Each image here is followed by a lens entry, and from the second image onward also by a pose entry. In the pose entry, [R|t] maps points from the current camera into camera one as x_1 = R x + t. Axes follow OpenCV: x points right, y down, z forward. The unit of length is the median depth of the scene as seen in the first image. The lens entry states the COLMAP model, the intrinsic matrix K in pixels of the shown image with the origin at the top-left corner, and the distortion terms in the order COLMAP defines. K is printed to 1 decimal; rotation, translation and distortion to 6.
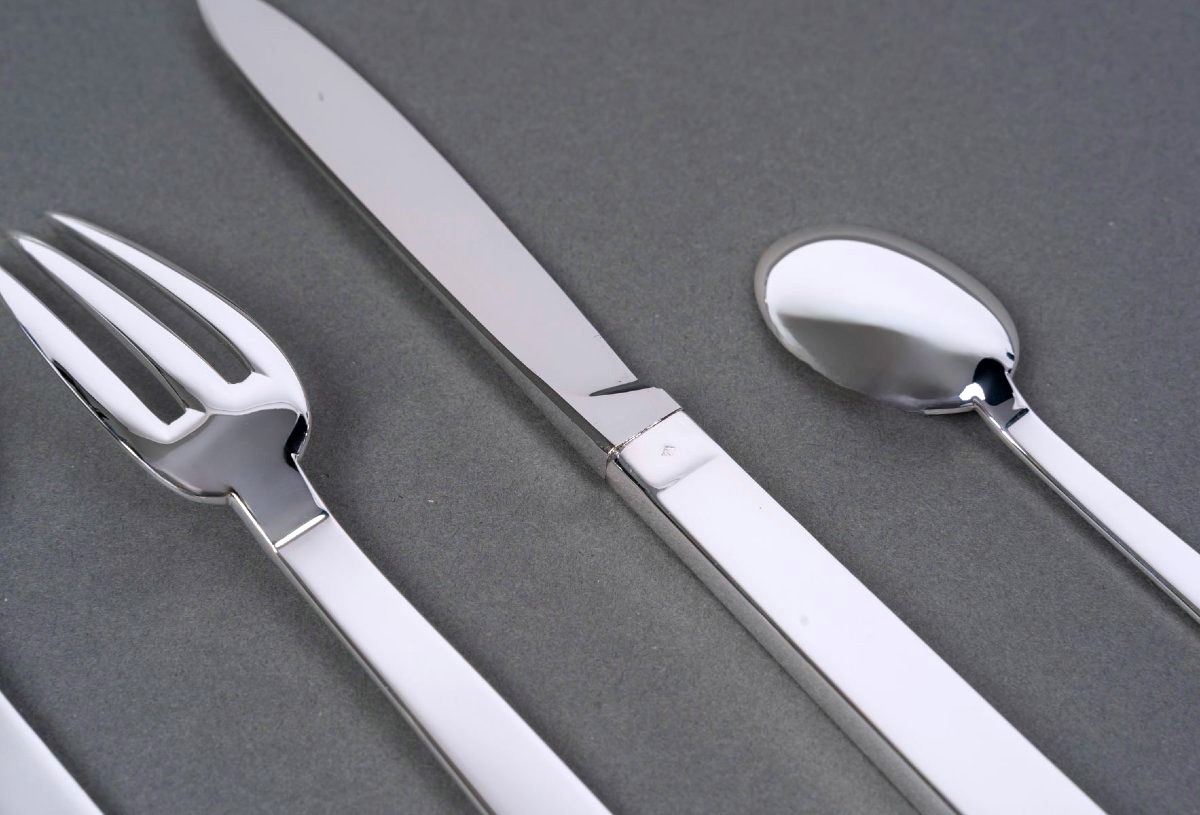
lens RADIAL K [[2891.6, 0, 641.6], [0, 2891.6, 408.3], [0, 0, 1]] dist [0.099668, 0.222348]
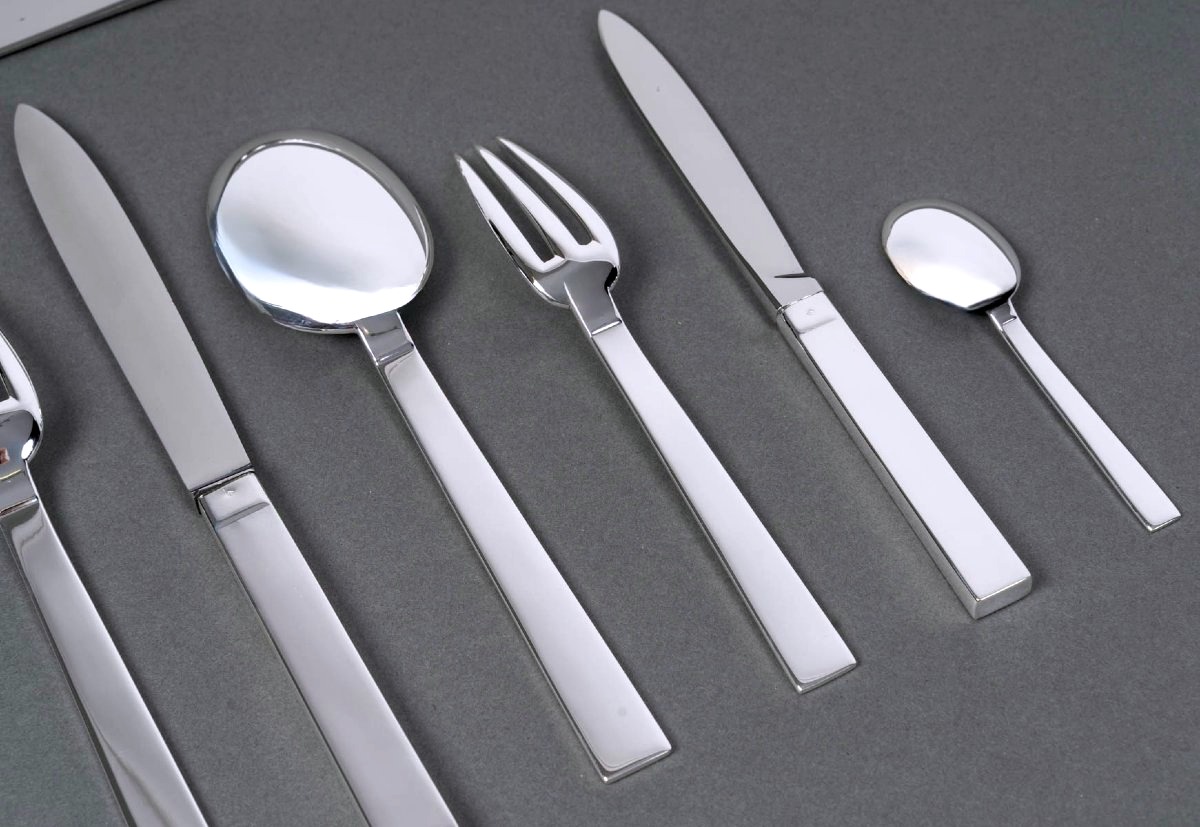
lens RADIAL K [[2906.6, 0, 647.9], [0, 2906.6, 414.8], [0, 0, 1]] dist [0.054001, 0.219995]
pose [[0.980630, 0.137082, -0.139903, 0.168158], [-0.131615, 0.990155, 0.047651, 0.004465], [0.145058, -0.028315, 0.989018, -0.800674]]
